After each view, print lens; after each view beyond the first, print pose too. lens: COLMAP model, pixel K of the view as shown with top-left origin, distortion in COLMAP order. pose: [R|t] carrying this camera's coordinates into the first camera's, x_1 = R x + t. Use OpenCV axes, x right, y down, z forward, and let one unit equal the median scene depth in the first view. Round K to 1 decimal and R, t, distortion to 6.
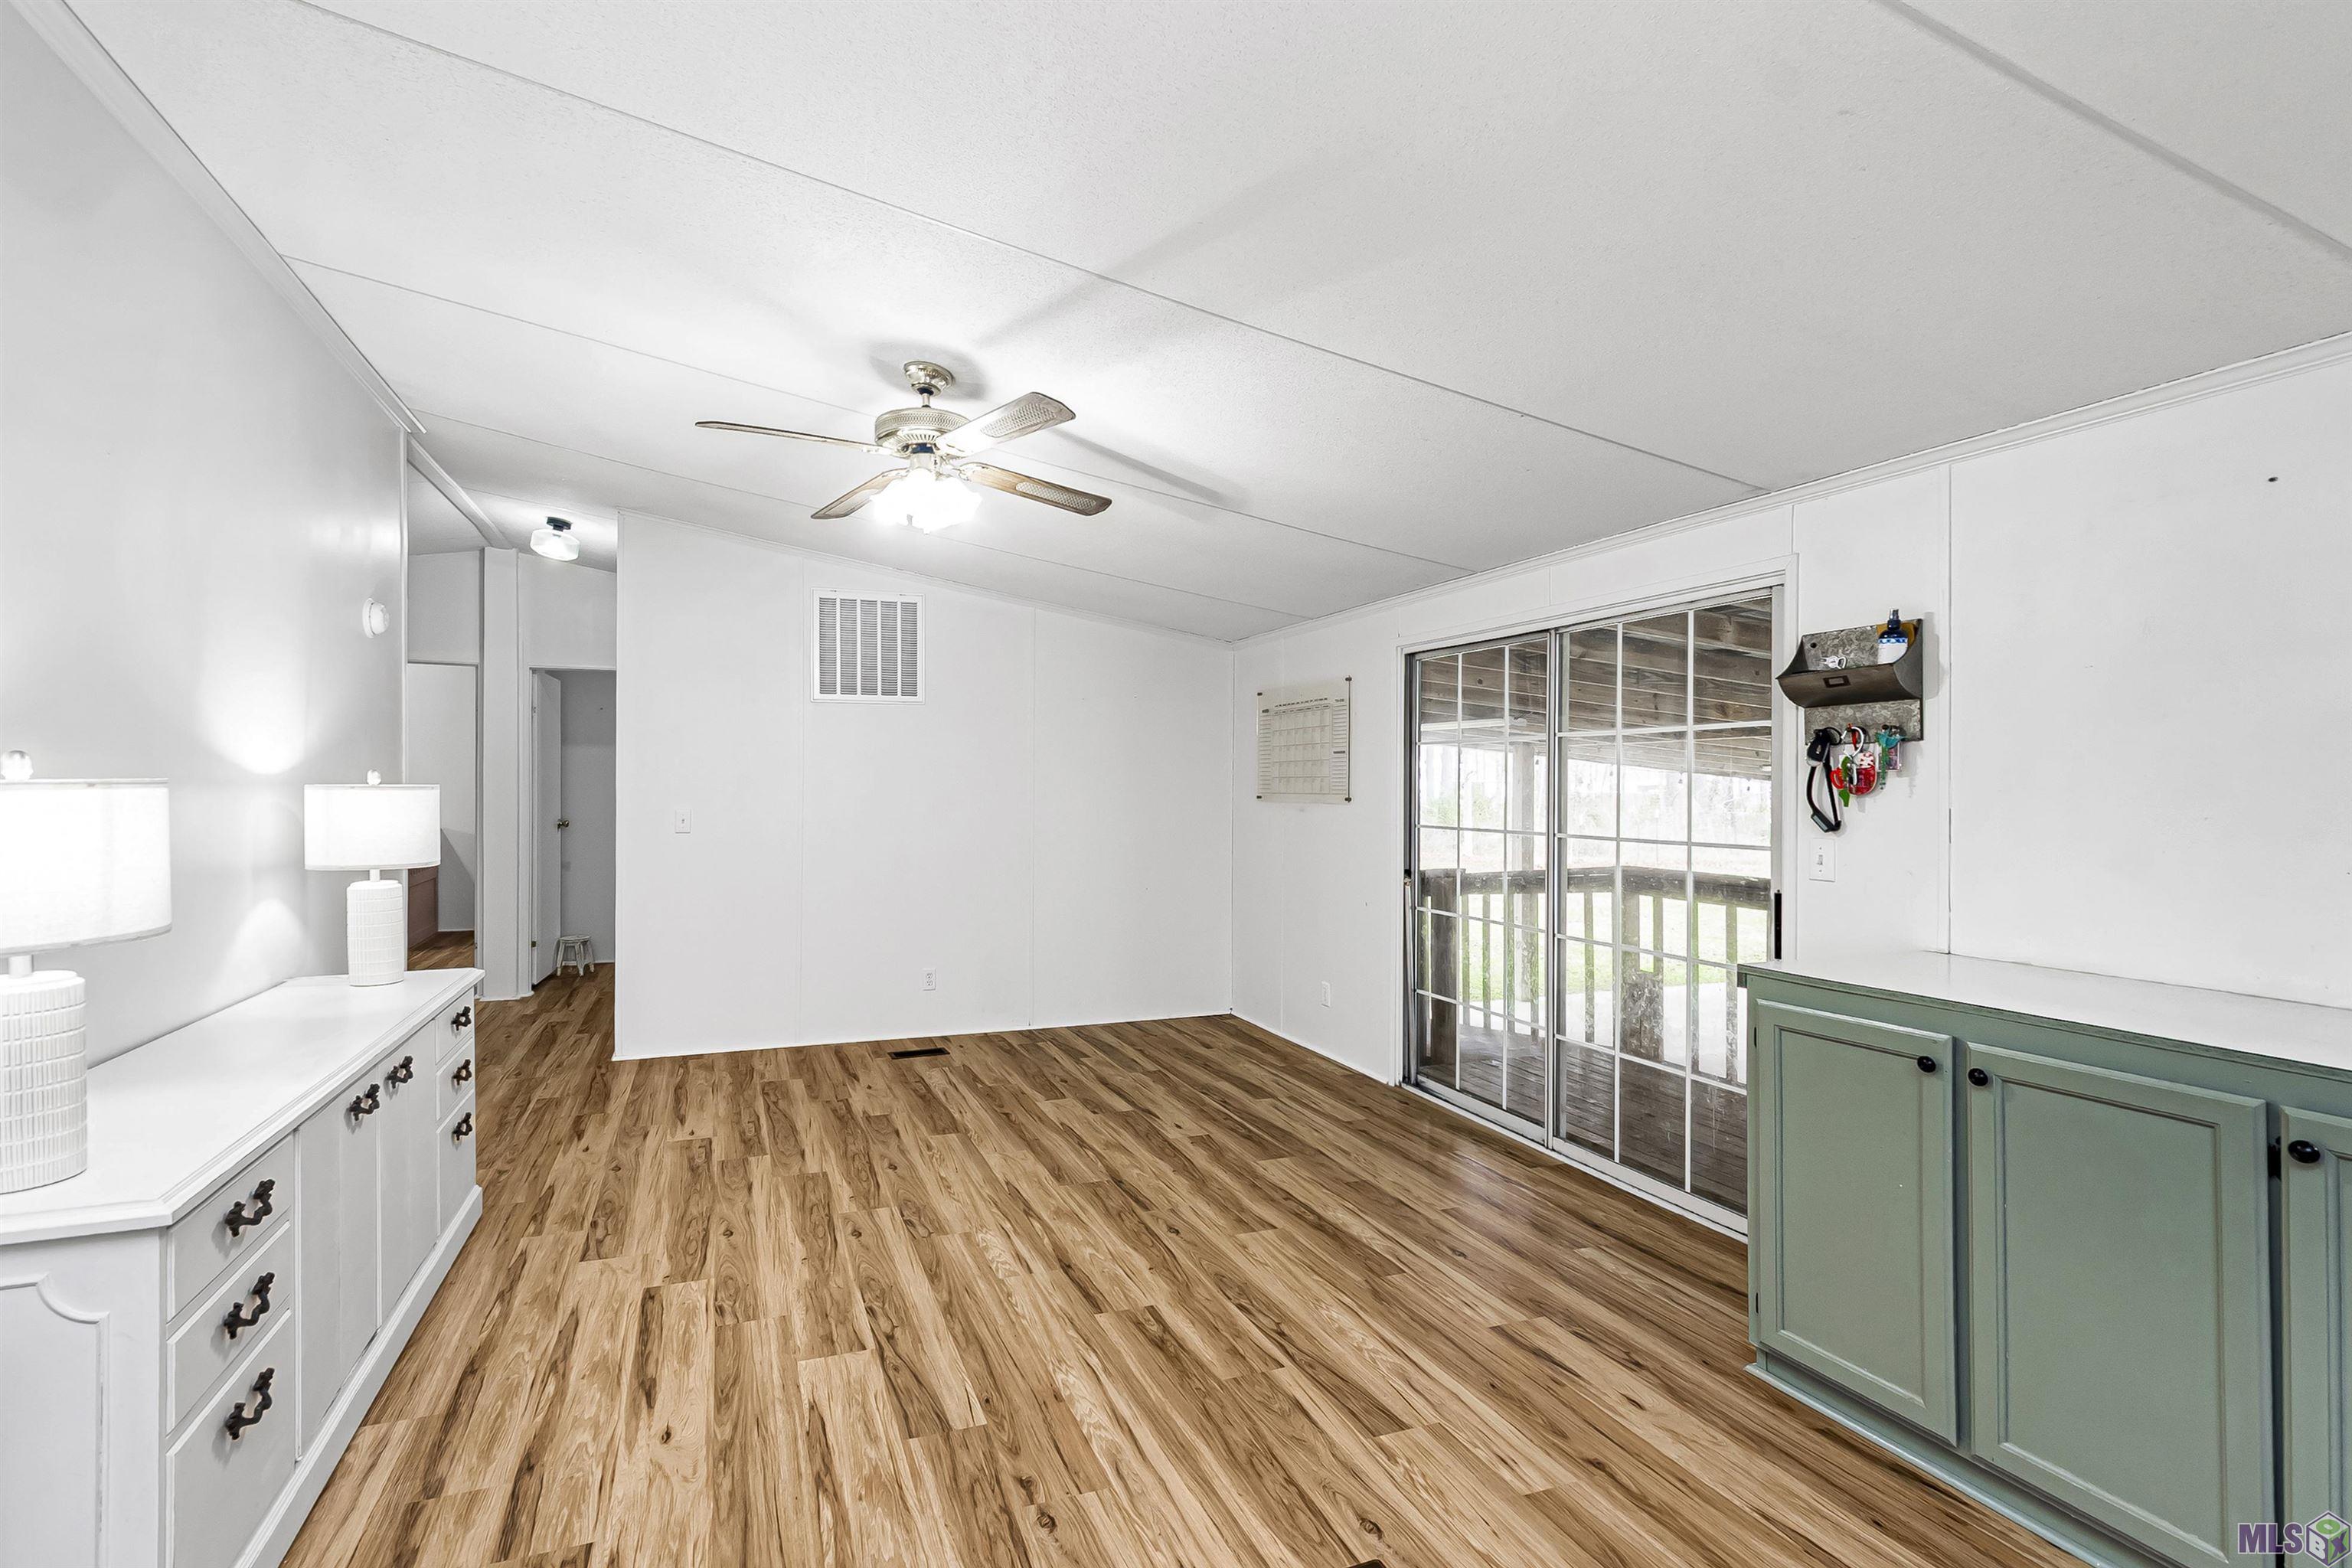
lens RADIAL K [[1045.2, 0, 1173.0], [0, 1045.2, 782.6], [0, 0, 1]] dist [-0.011678, 0.001007]
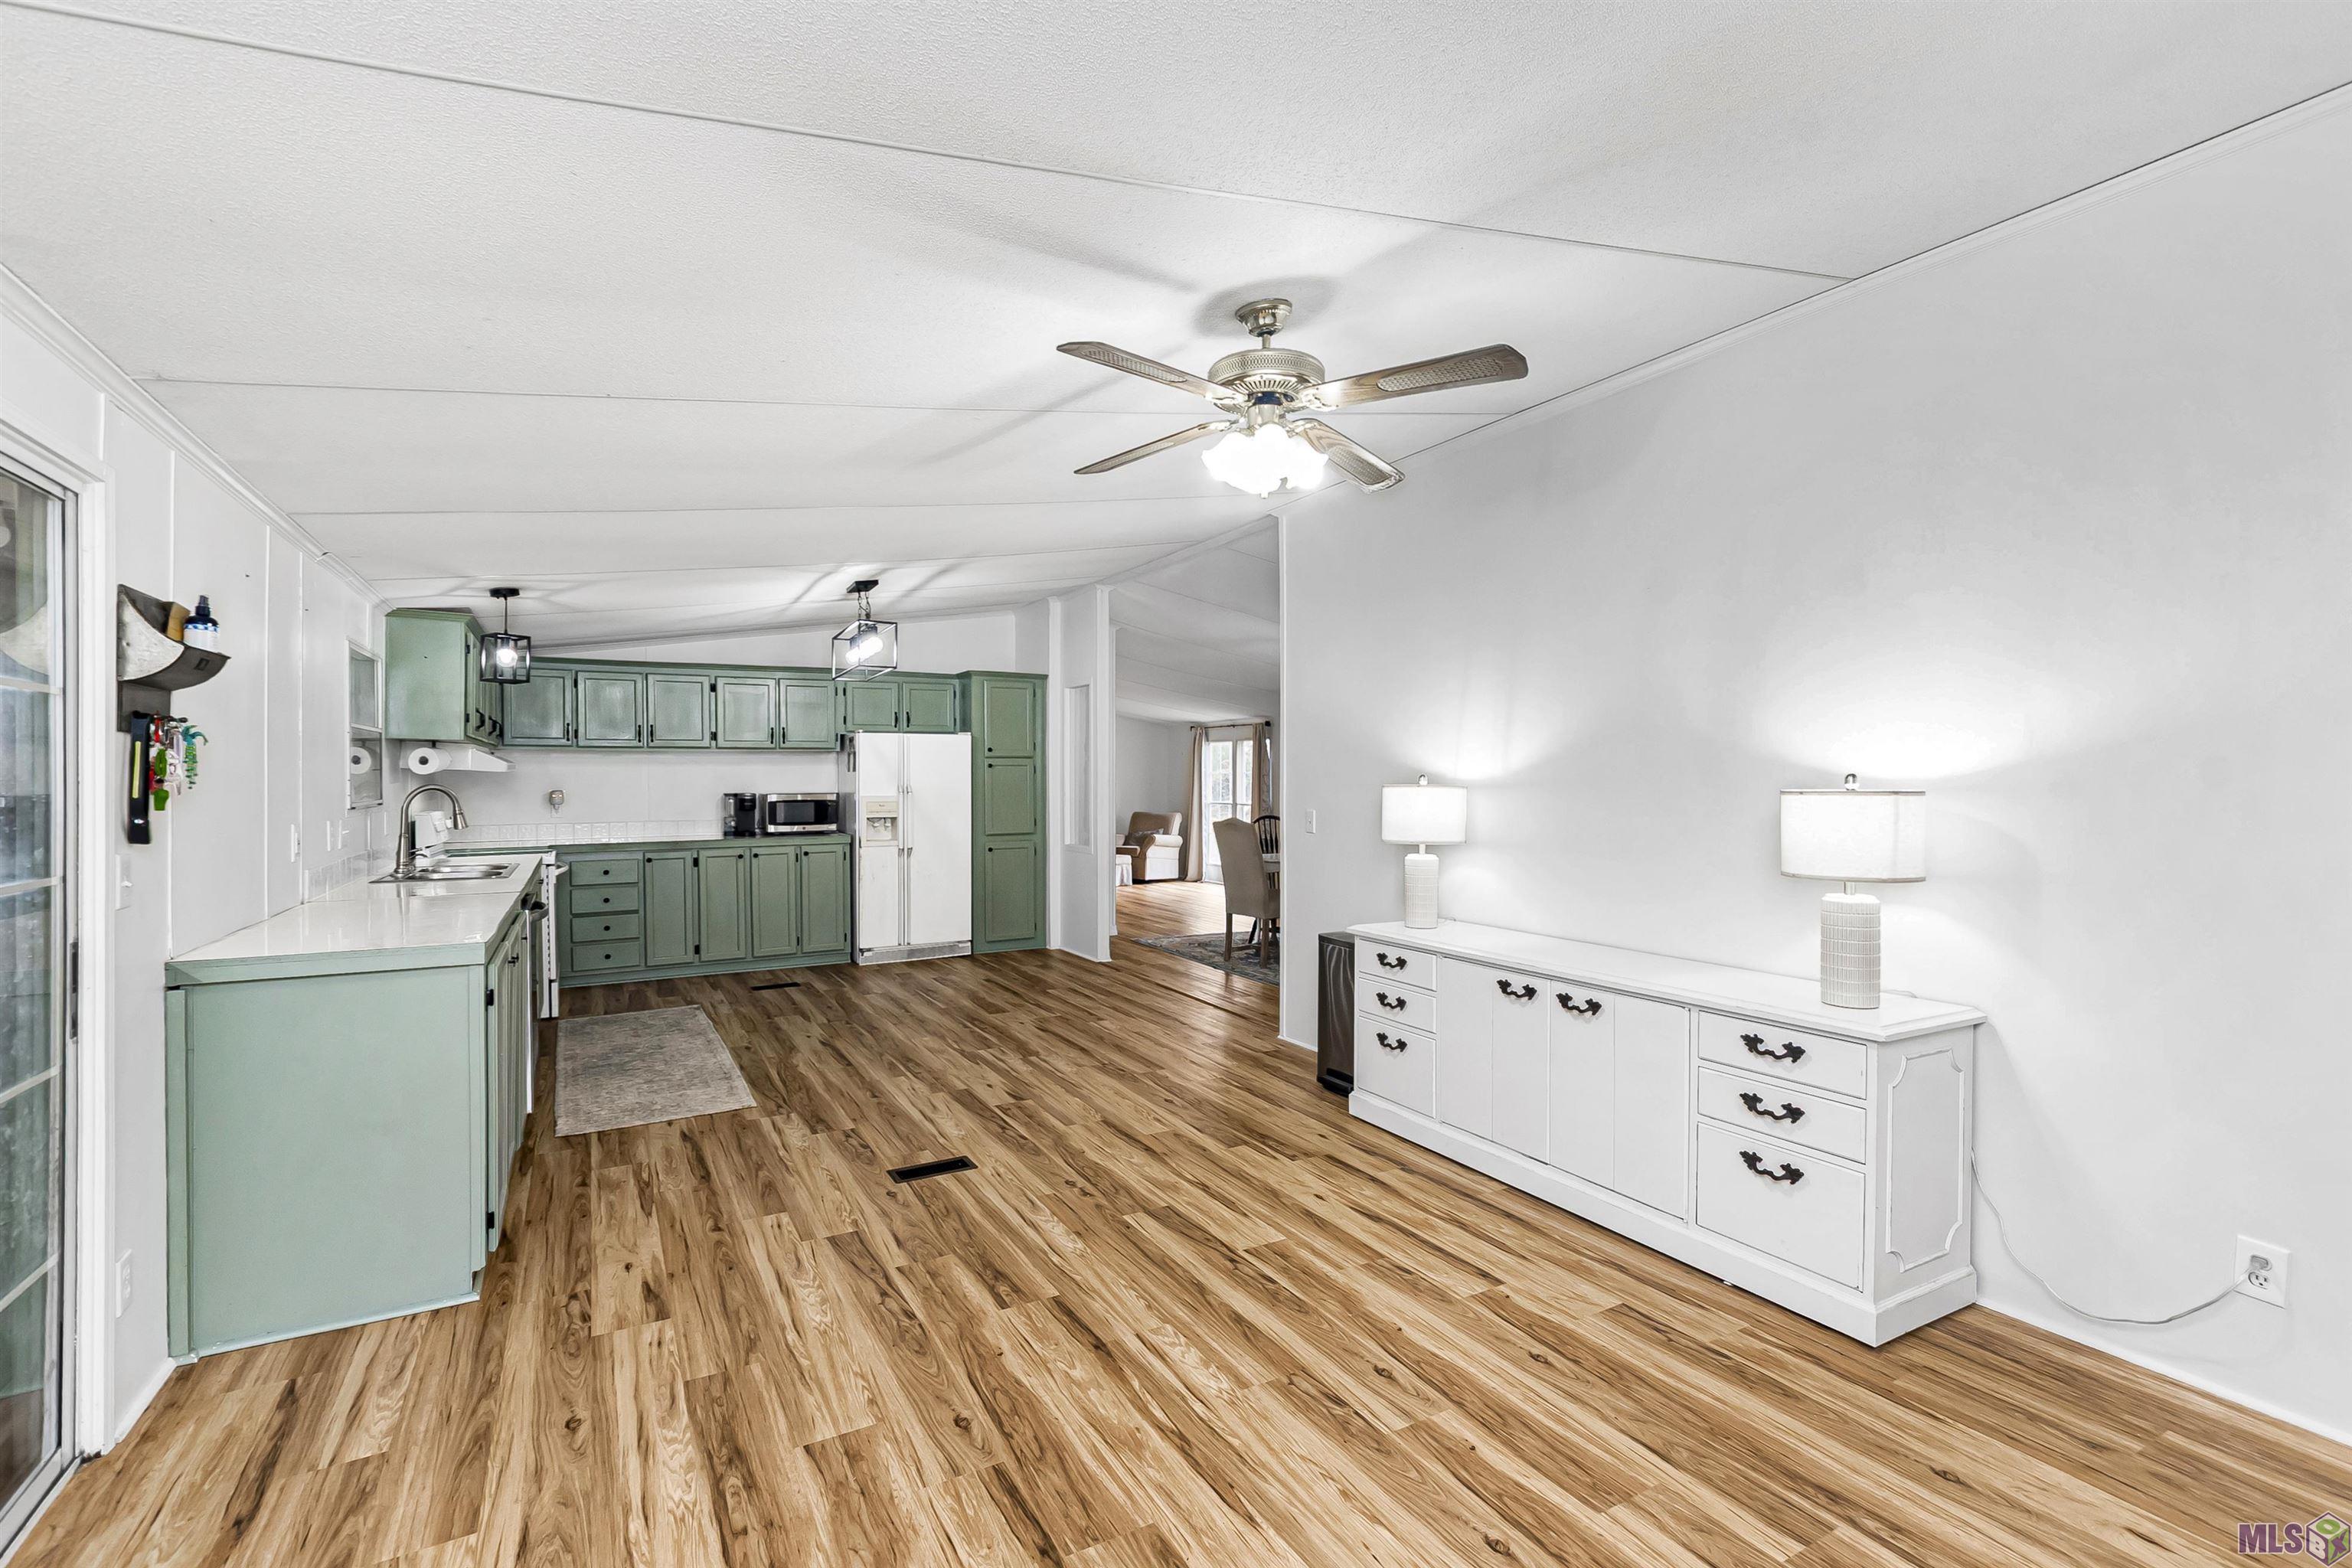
lens RADIAL K [[1045.2, 0, 1162.1], [0, 1045.2, 786.8], [0, 0, 1]] dist [-0.011678, 0.001007]
pose [[-0.996038, -0.005220, -0.088781, -0.081261], [-0.005378, 0.999984, 0.001539, 0.000948], [0.088771, 0.002011, -0.996050, 2.015886]]
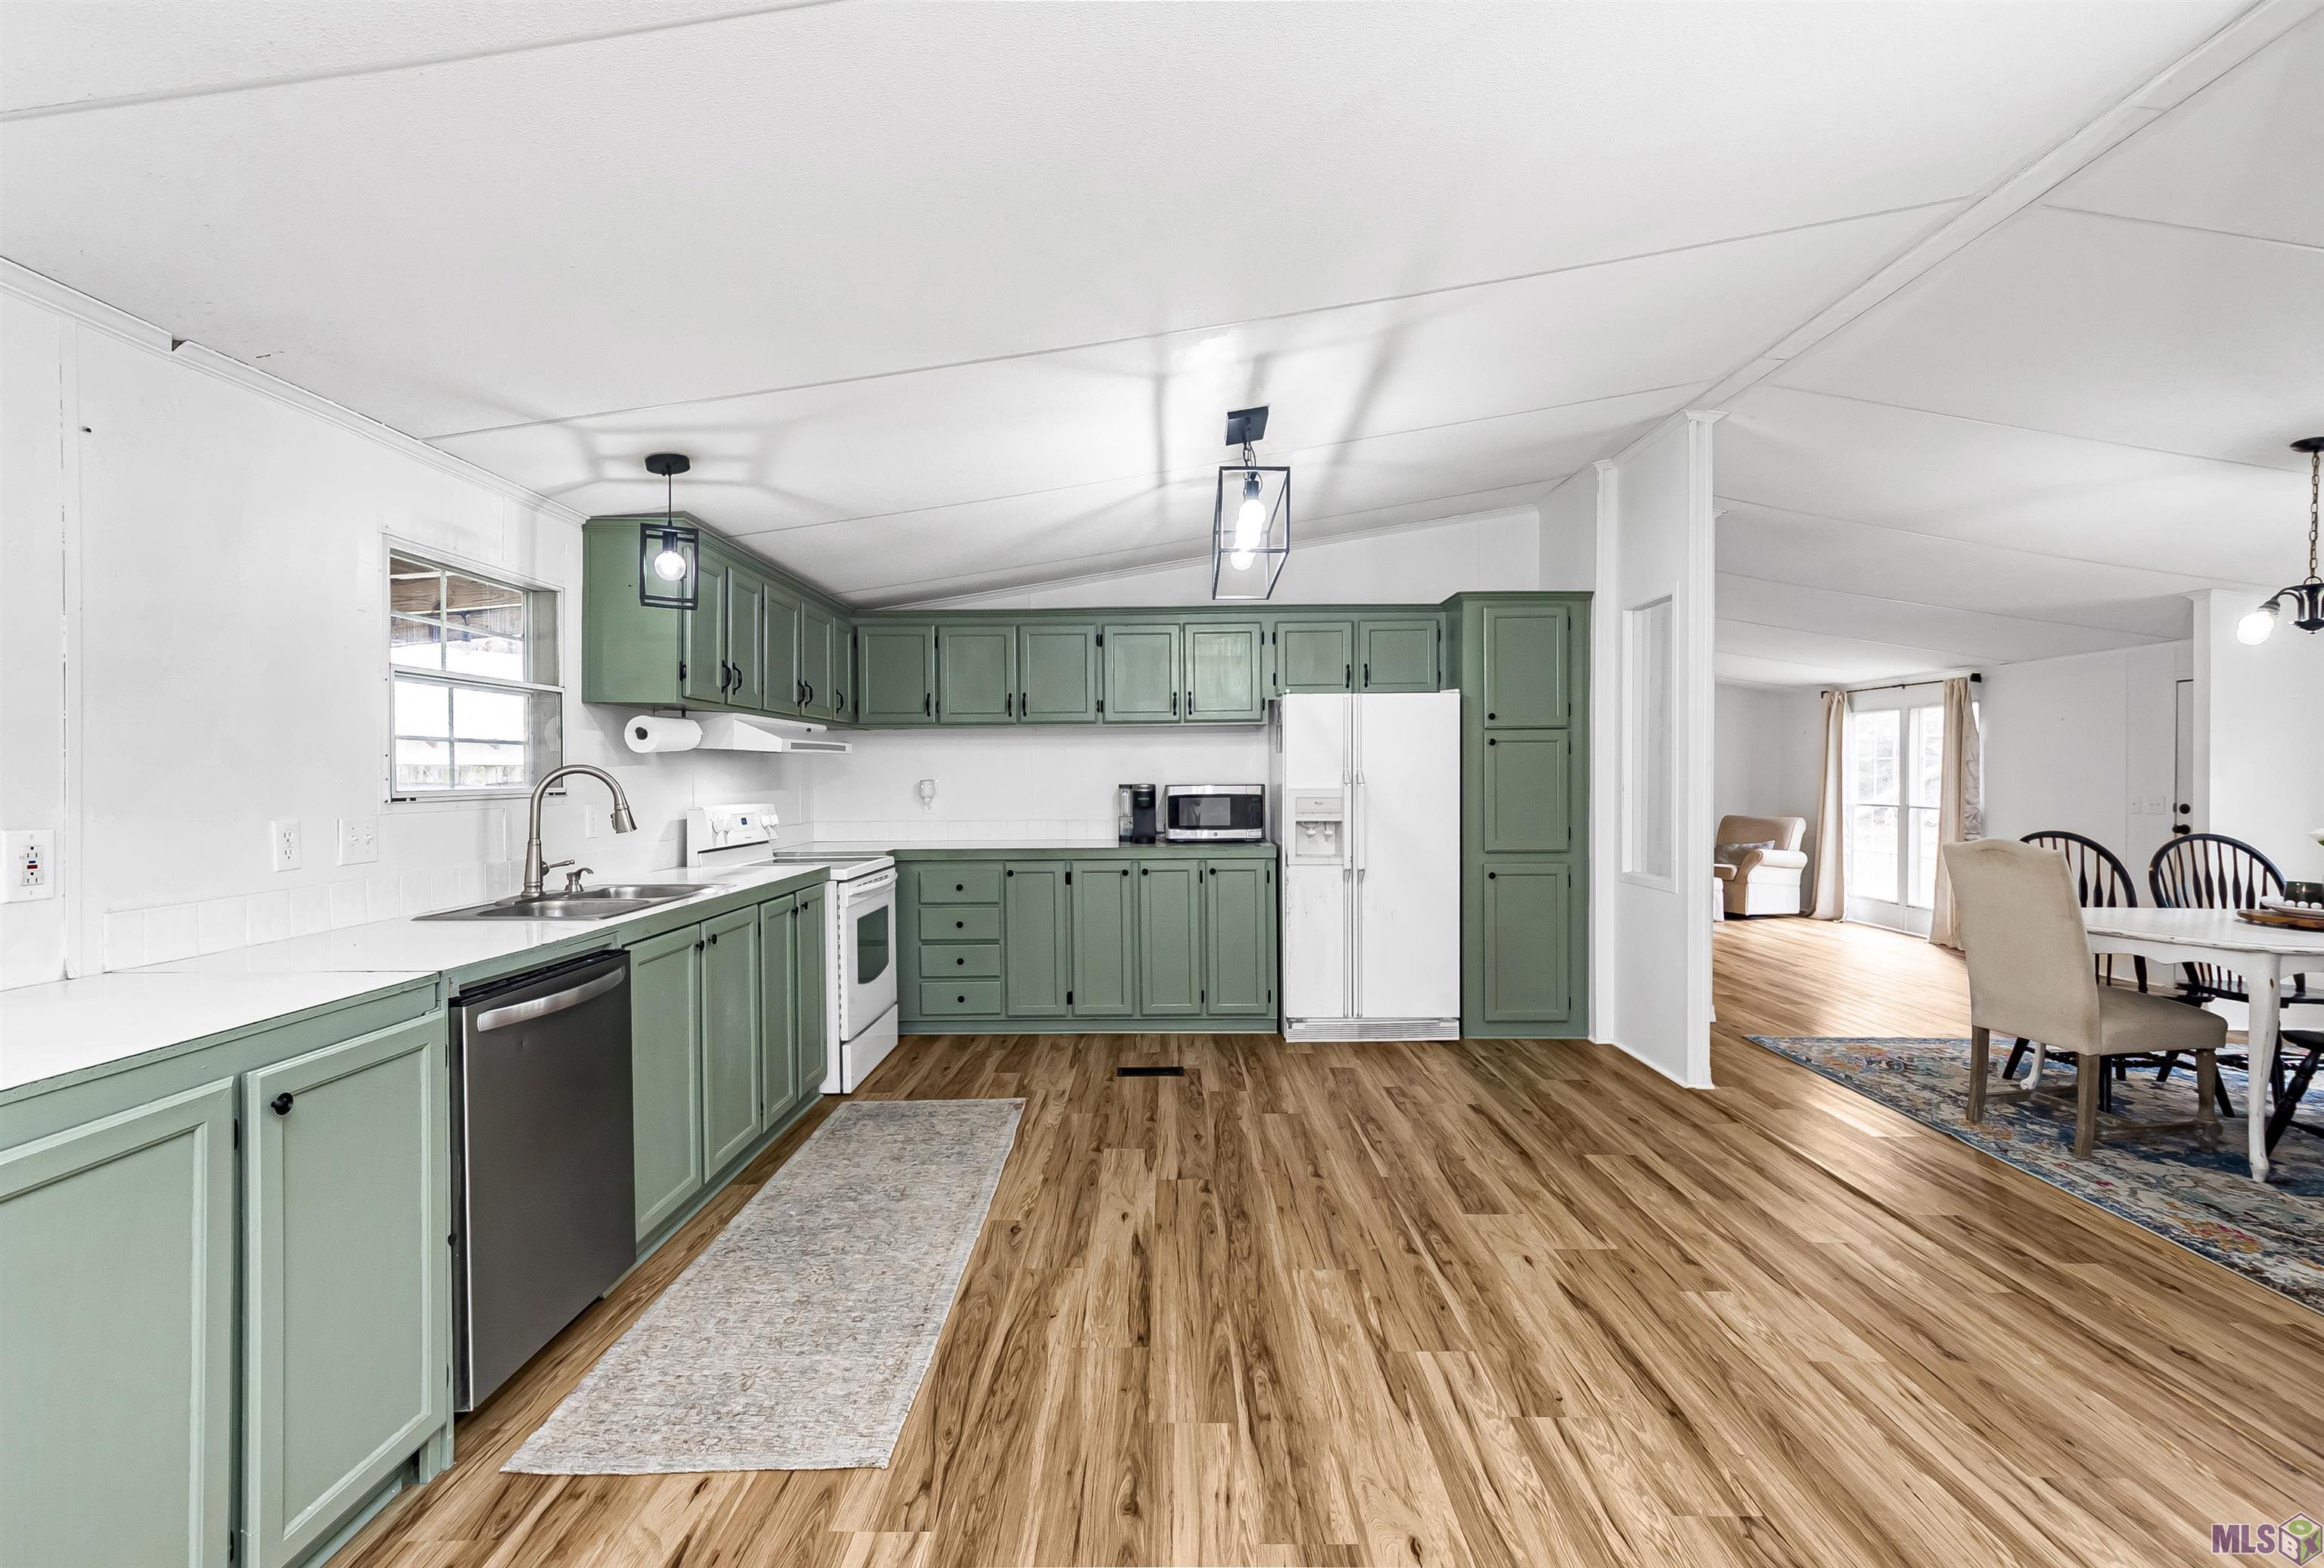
lens RADIAL K [[1040.4, 0, 1151.0], [0, 1040.4, 786.9], [0, 0, 1]] dist [-0.002469, 0.001108]
pose [[-0.911593, -0.009364, 0.410988, -0.065373], [-0.006559, 0.999945, 0.008235, 0.017126], [-0.411042, 0.004811, -0.911604, 0.967834]]
